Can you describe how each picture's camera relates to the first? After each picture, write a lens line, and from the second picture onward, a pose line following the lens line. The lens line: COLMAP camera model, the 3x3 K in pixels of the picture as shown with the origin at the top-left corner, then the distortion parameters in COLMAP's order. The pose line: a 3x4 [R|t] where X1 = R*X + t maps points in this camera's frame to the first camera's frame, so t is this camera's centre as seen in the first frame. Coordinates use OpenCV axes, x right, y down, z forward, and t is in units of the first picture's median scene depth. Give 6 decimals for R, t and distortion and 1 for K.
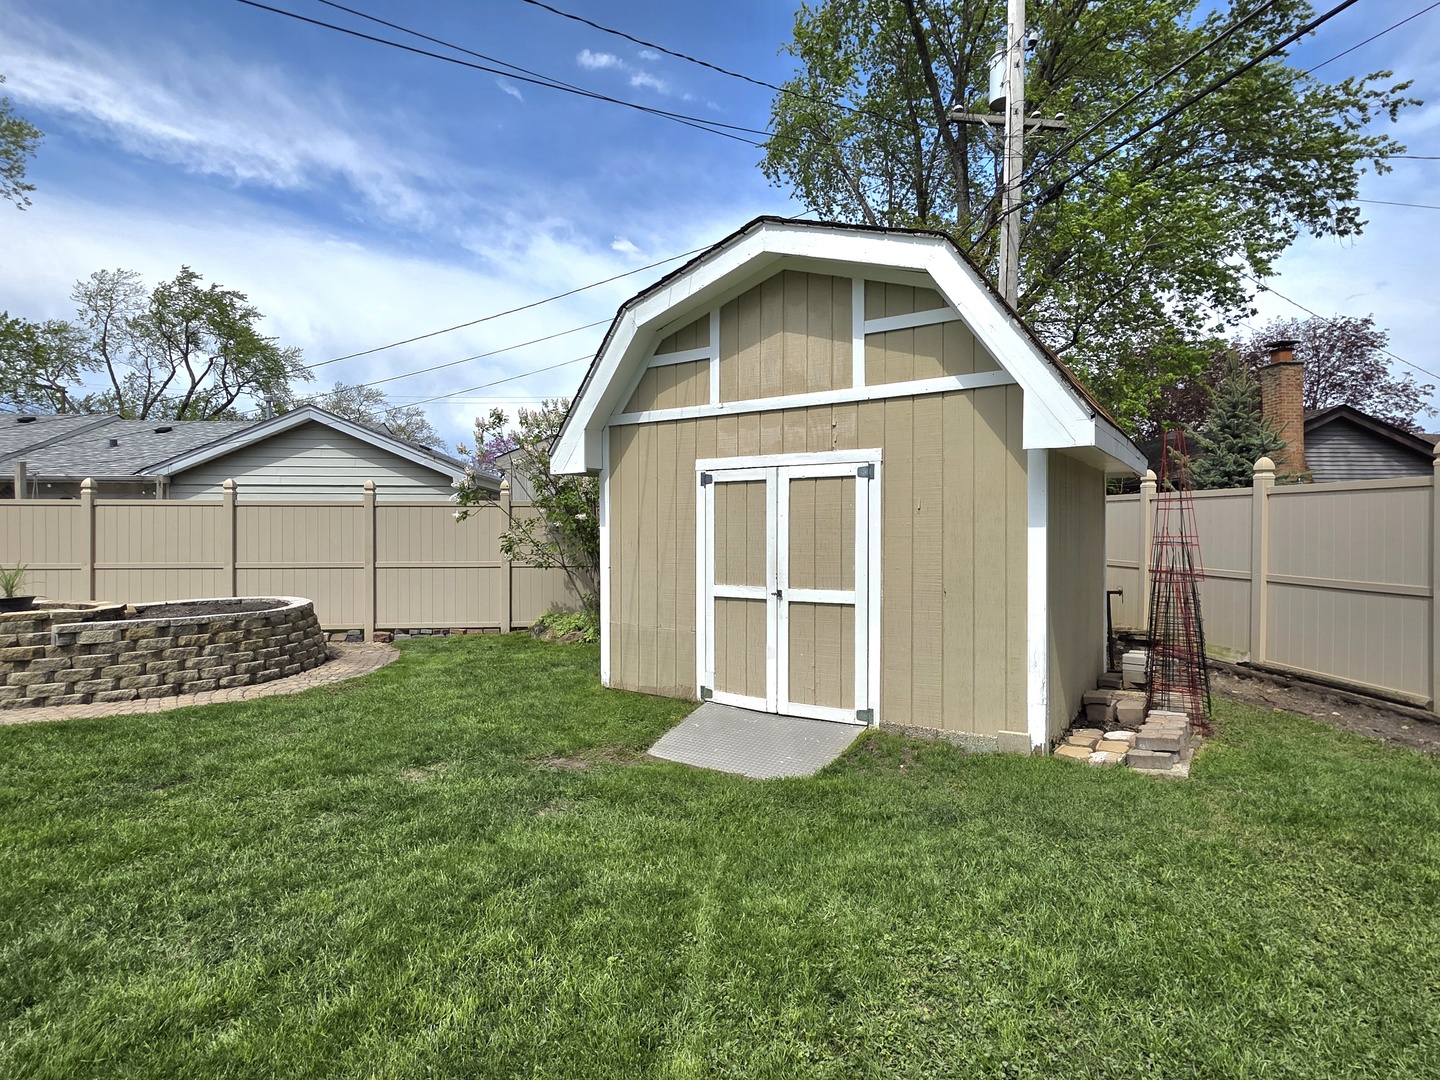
lens RADIAL K [[742.4, 0, 716.4], [0, 742.4, 539.7], [0, 0, 1]] dist [0.002188, -0.000410]
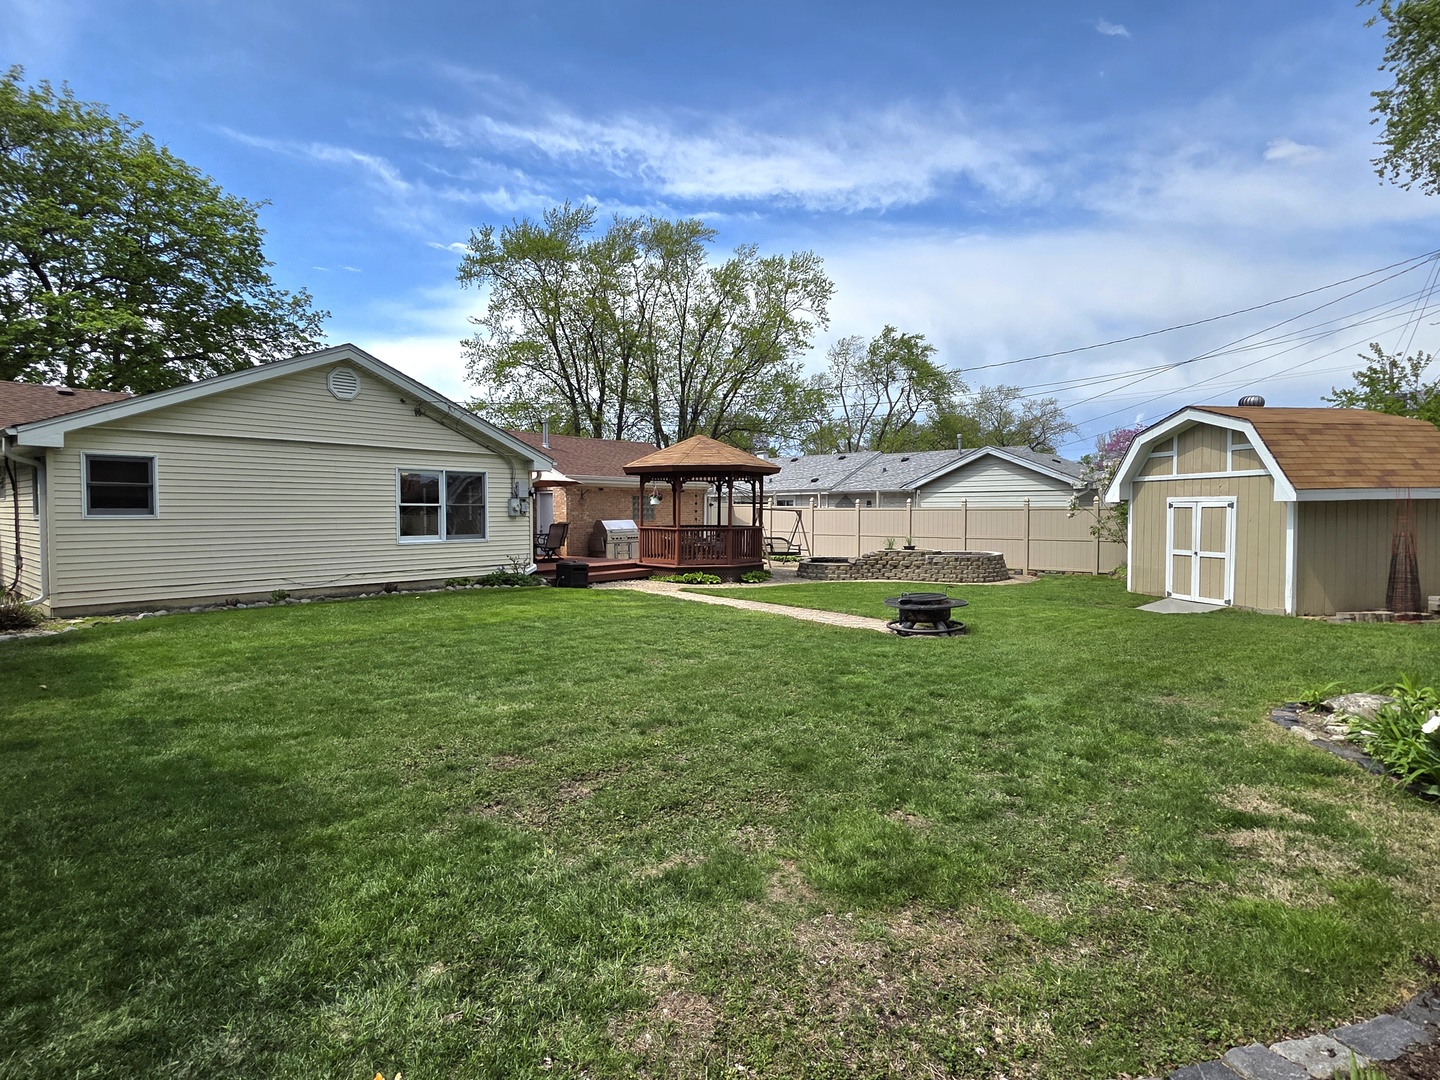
lens RADIAL K [[742.4, 0, 716.4], [0, 742.4, 539.7], [0, 0, 1]] dist [0.002188, -0.000410]
pose [[0.690225, 0.026577, -0.723106, 0.687225], [-0.003791, 0.999444, 0.033114, -0.043955], [0.723584, -0.020115, 0.689943, -1.666883]]
